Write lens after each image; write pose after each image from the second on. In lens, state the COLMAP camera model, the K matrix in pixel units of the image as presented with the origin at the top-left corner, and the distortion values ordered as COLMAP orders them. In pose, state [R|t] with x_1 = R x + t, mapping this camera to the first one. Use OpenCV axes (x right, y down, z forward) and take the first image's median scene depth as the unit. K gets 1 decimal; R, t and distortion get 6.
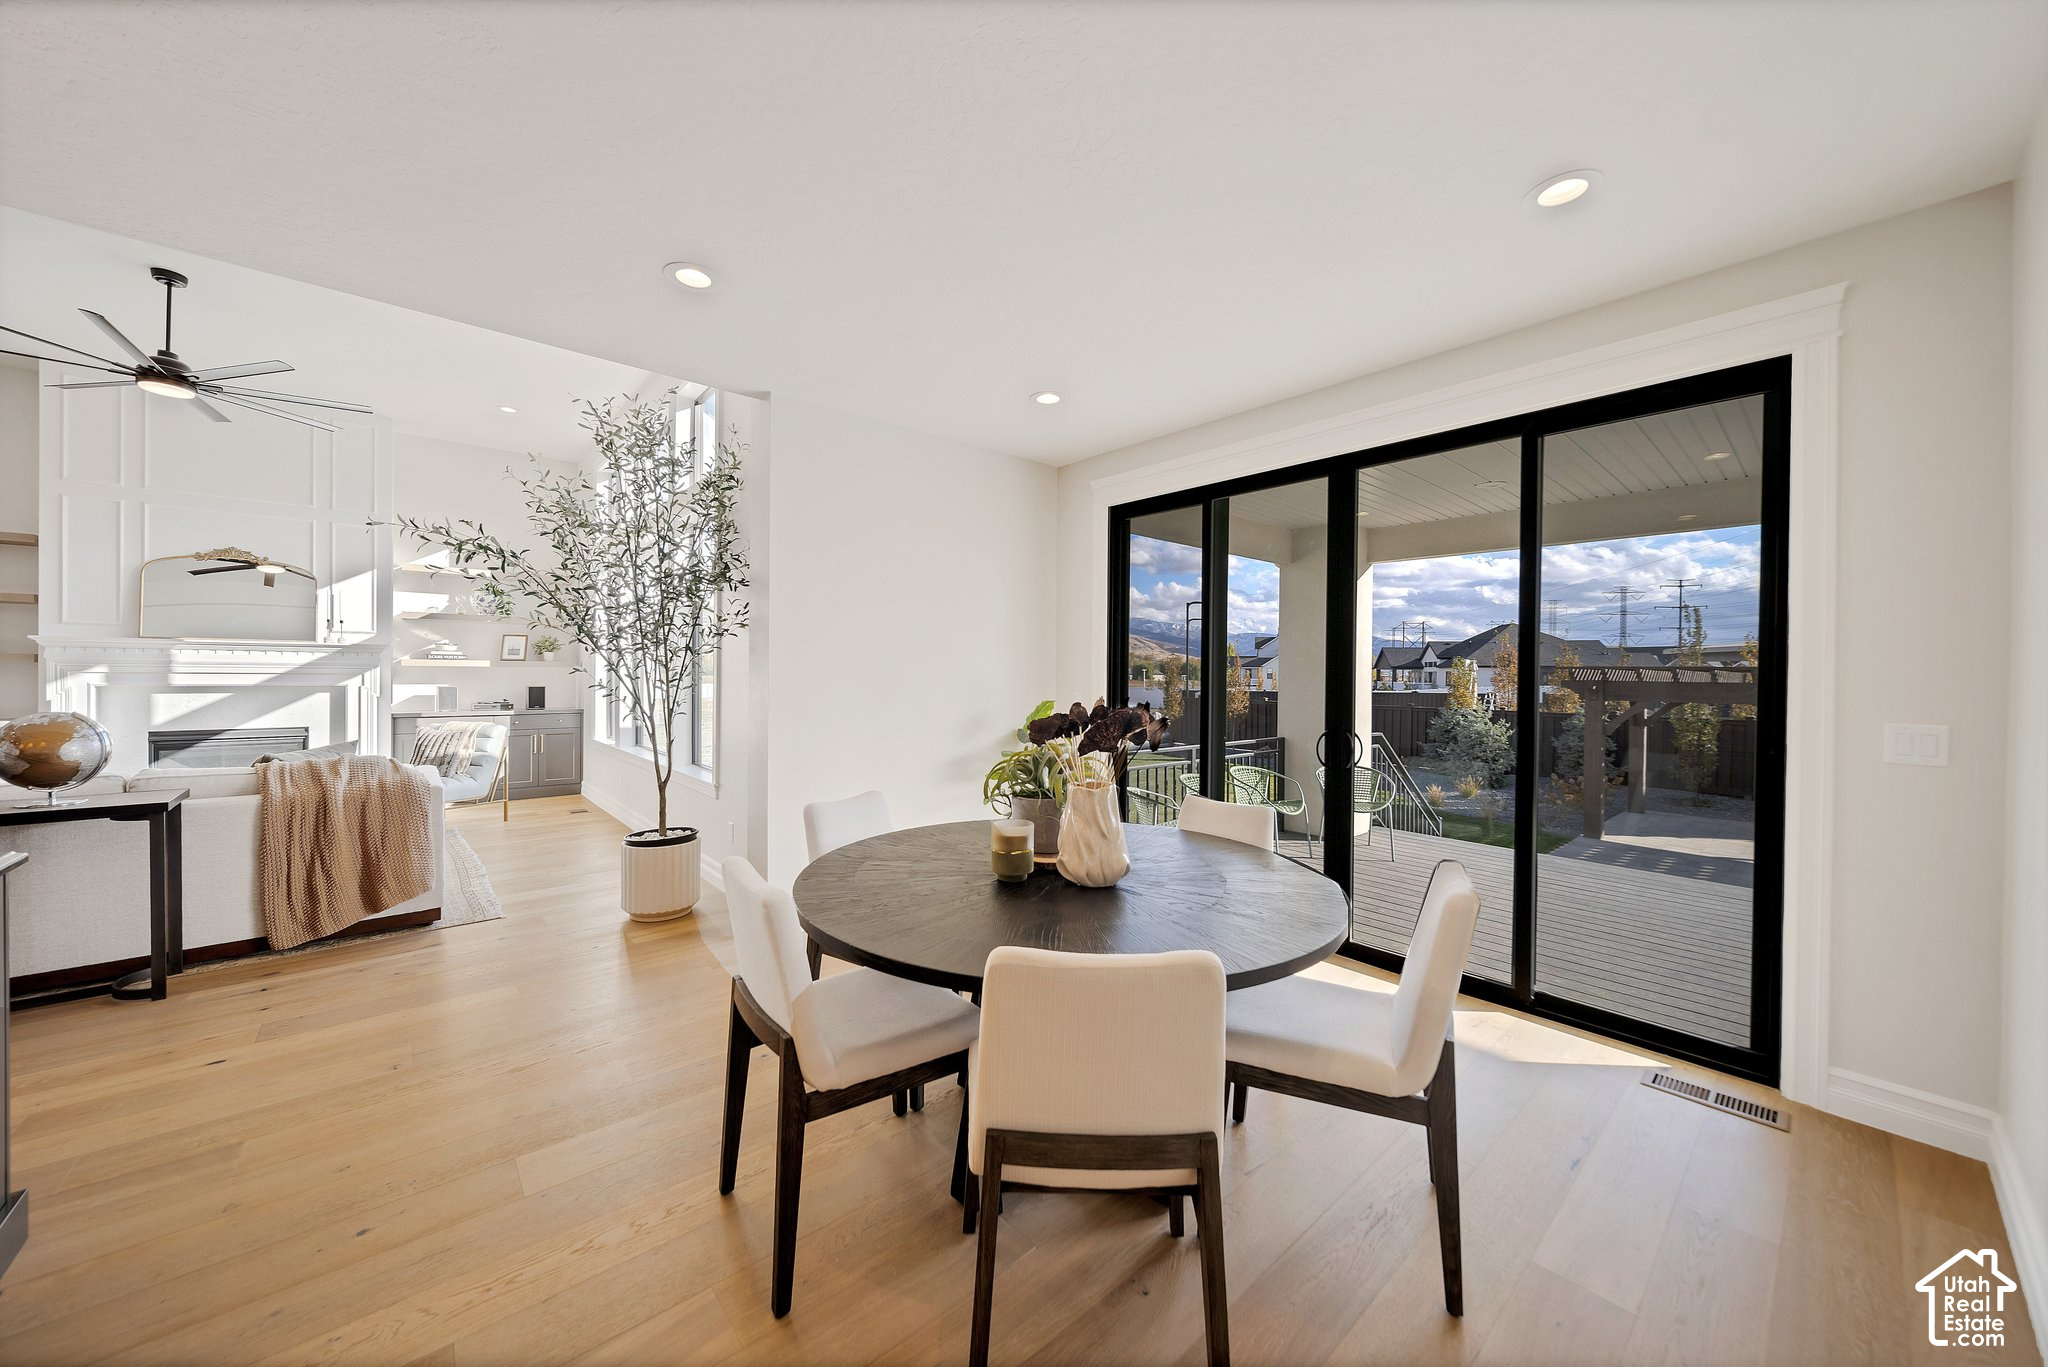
lens RADIAL K [[717.0, 0, 1021.6], [0, 717.0, 675.4], [0, 0, 1]] dist [-0.000887, -0.000087]
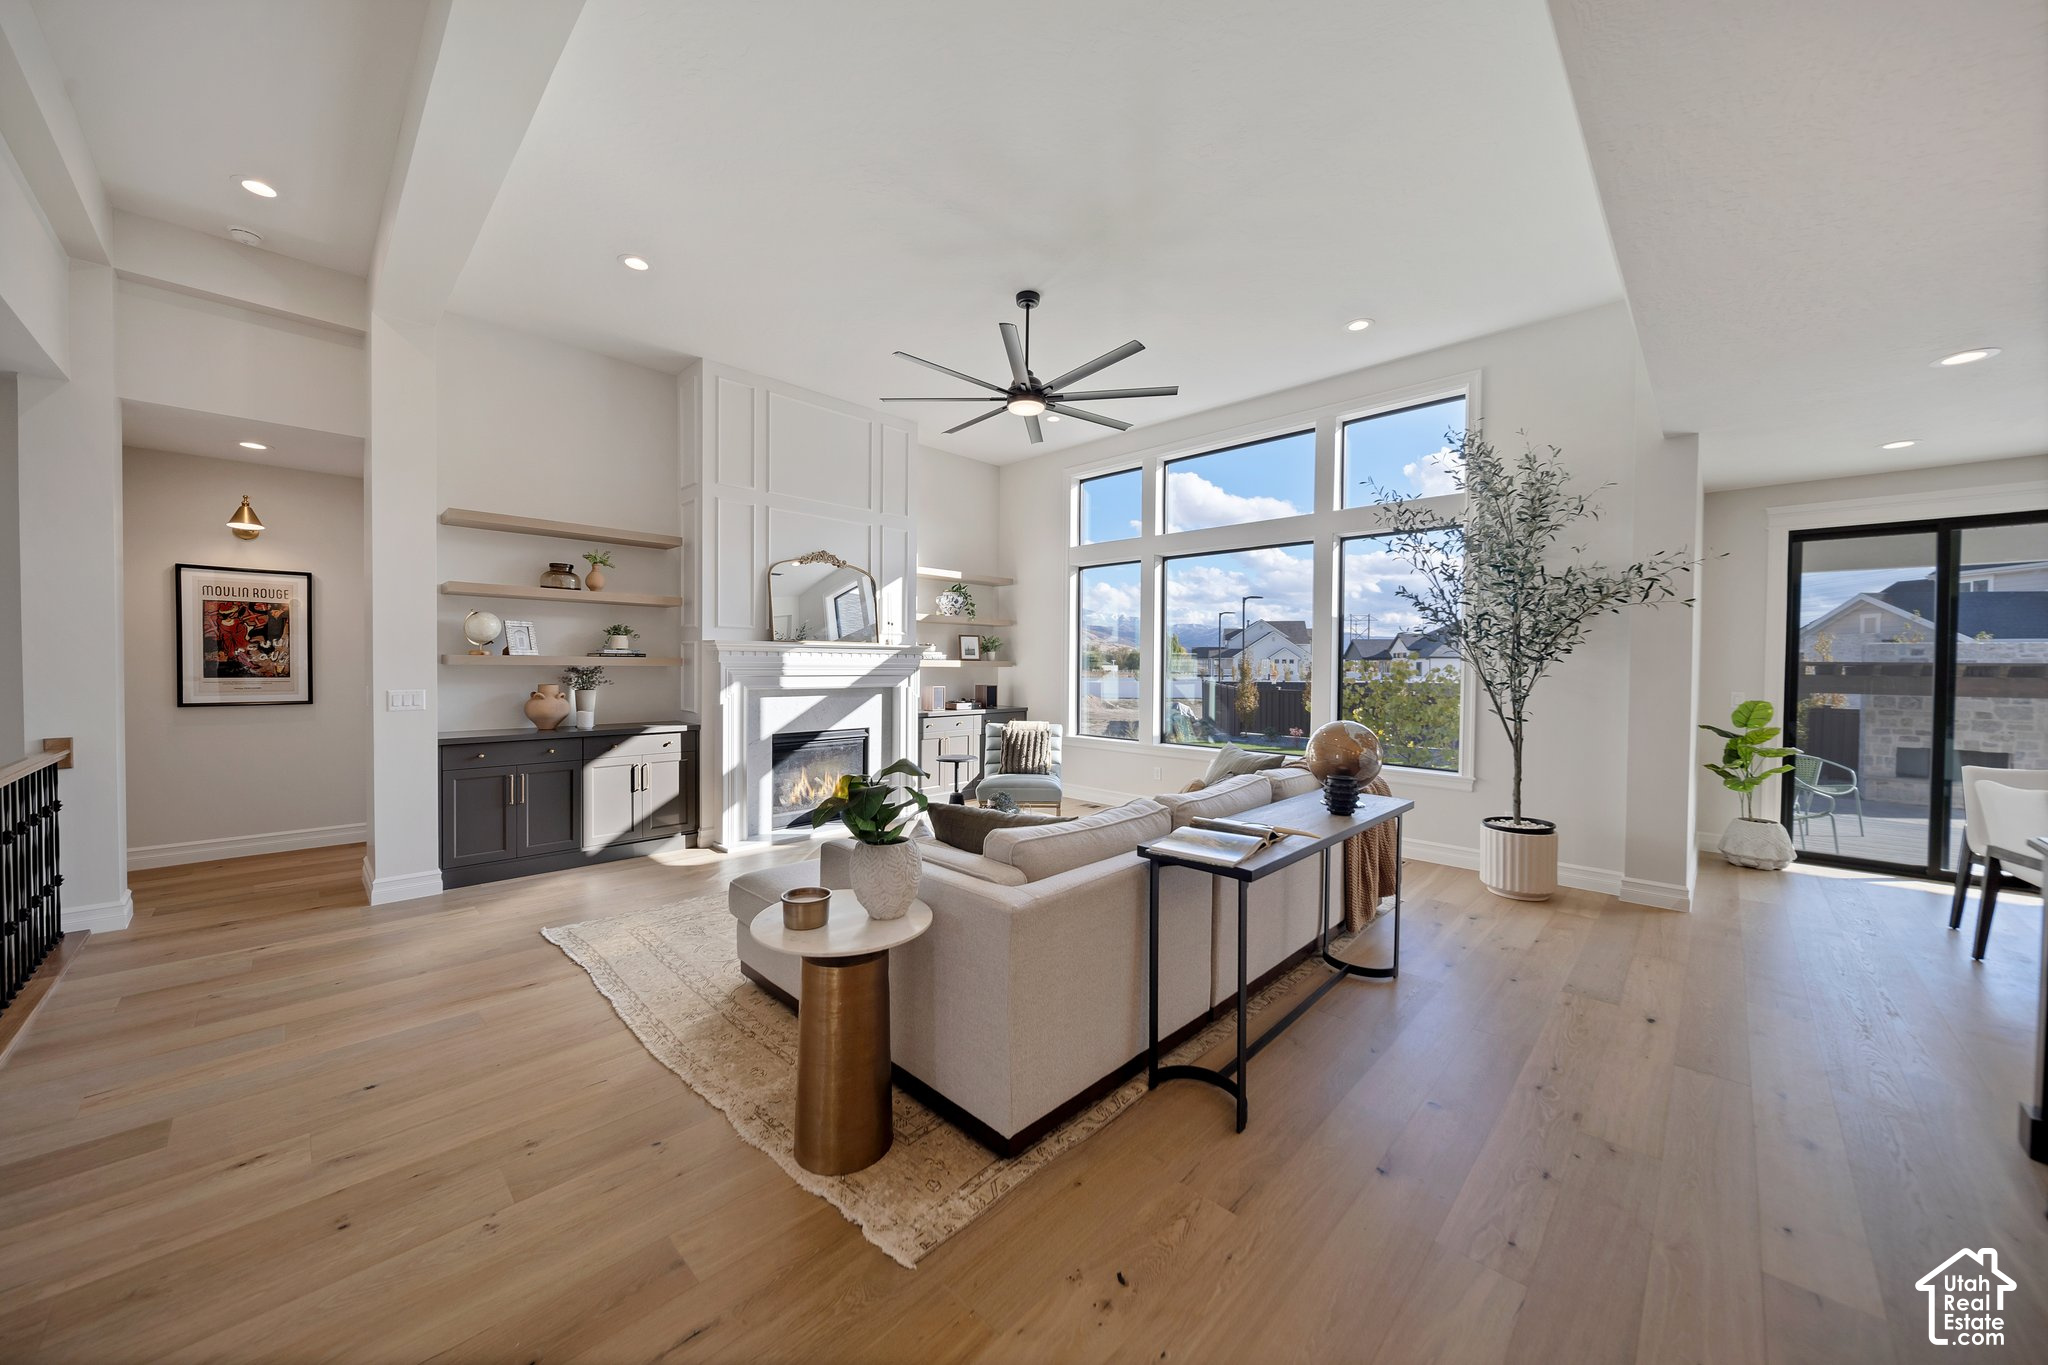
lens RADIAL K [[717.0, 0, 1021.6], [0, 717.0, 674.4], [0, 0, 1]] dist [-0.000887, -0.000087]
pose [[0.996683, -0.001223, 0.081374, -1.297365], [0.000178, 0.999917, 0.012851, -0.026030], [-0.081383, -0.012794, 0.996601, -0.045102]]
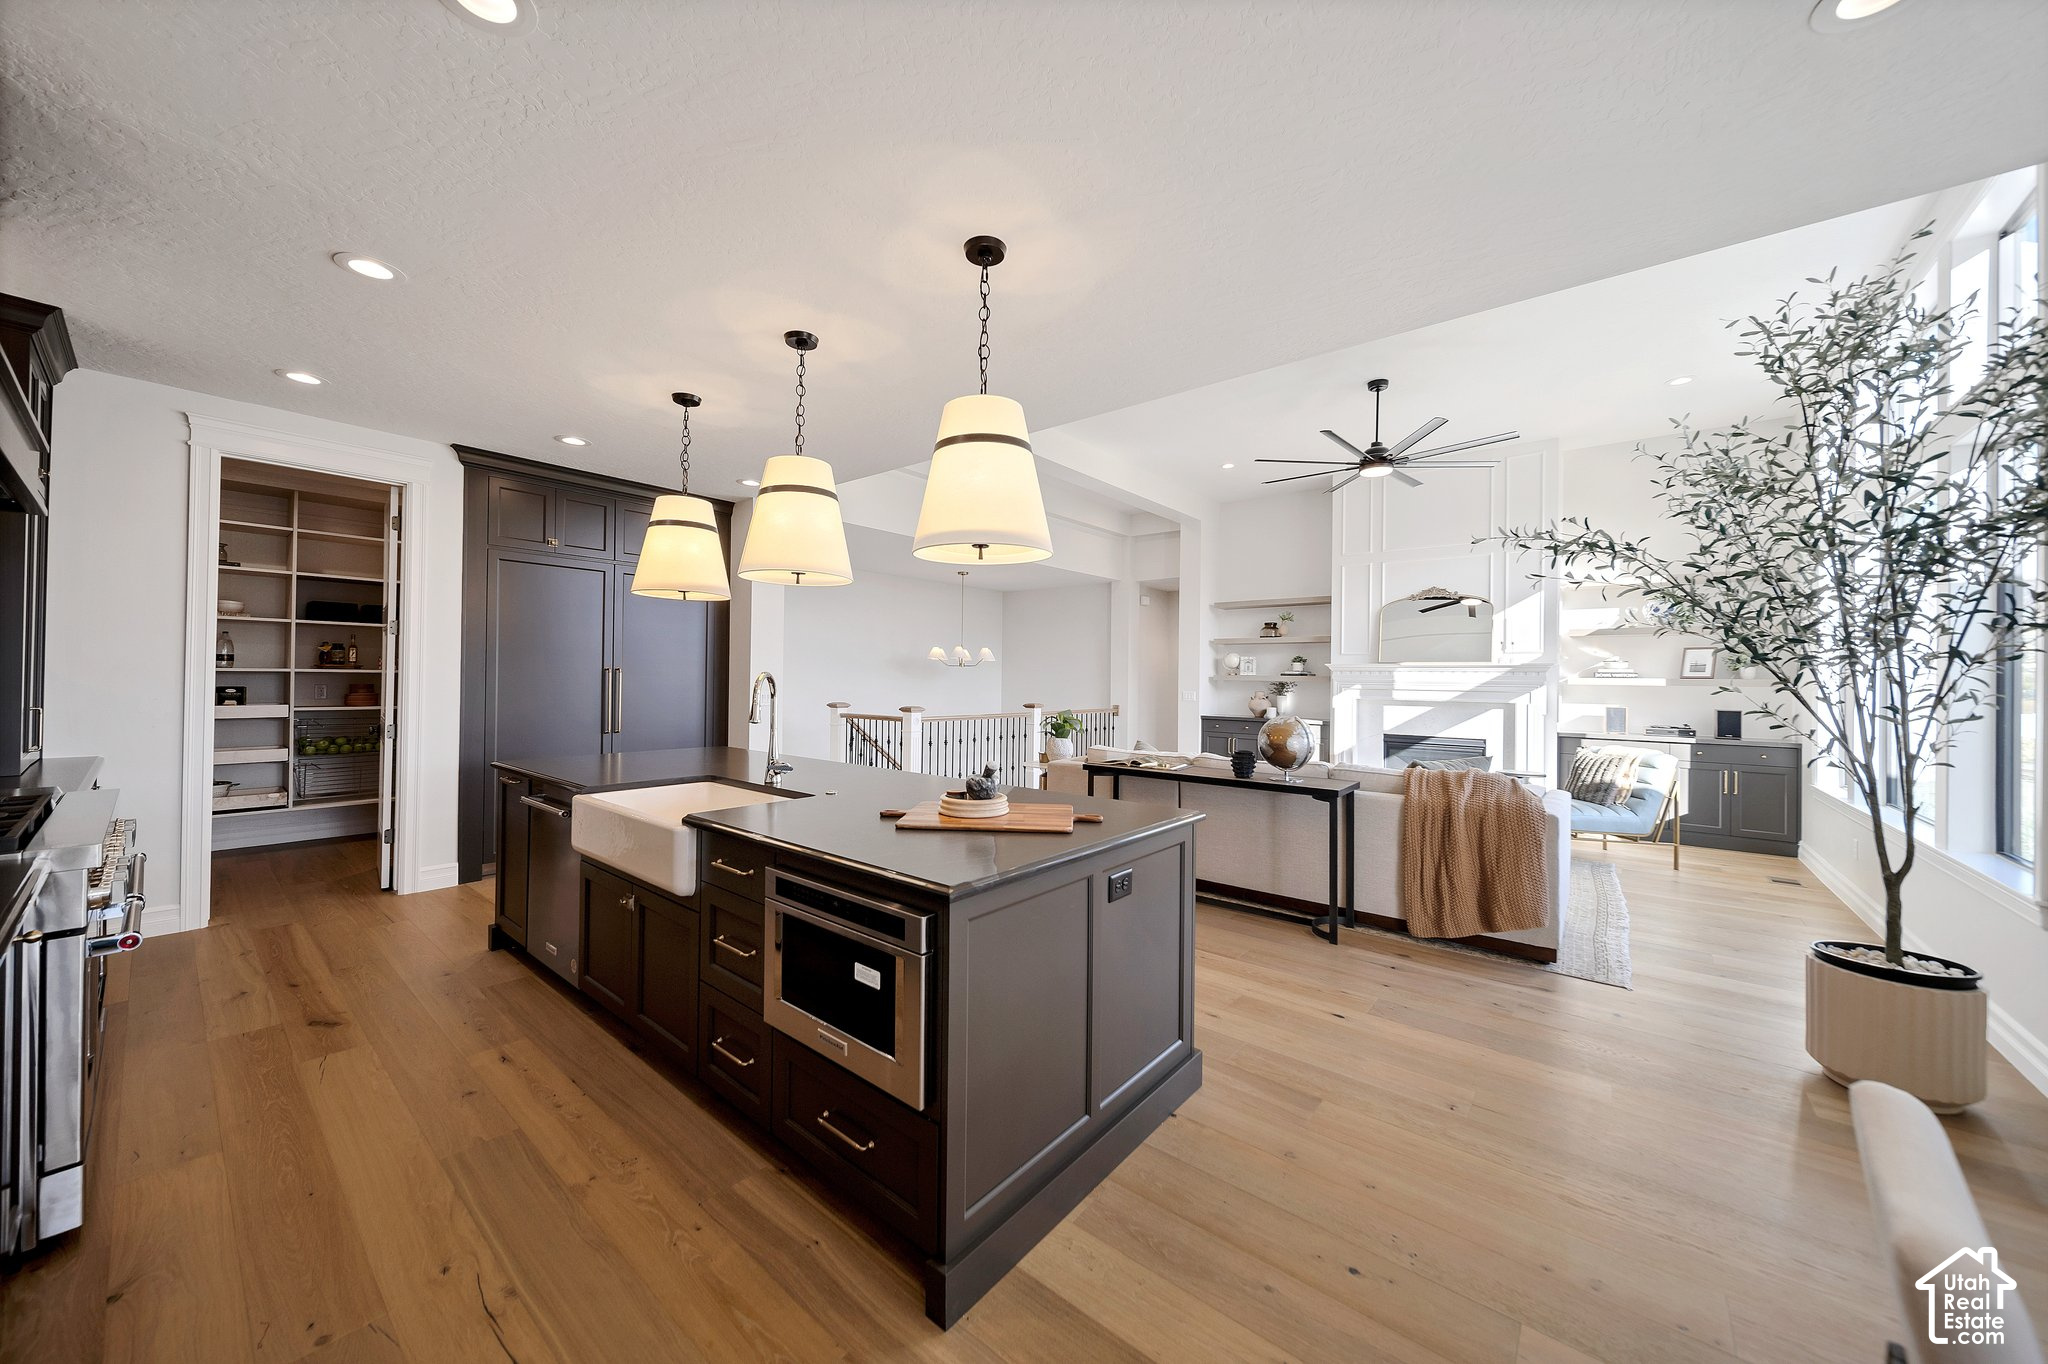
lens RADIAL K [[717.0, 0, 1021.6], [0, 717.0, 673.9], [0, 0, 1]] dist [-0.000887, -0.000087]
pose [[0.155981, -0.013869, -0.987663, -0.013216], [-0.015574, 0.999743, -0.016499, -0.000139], [0.987637, 0.017955, 0.155725, 0.170985]]
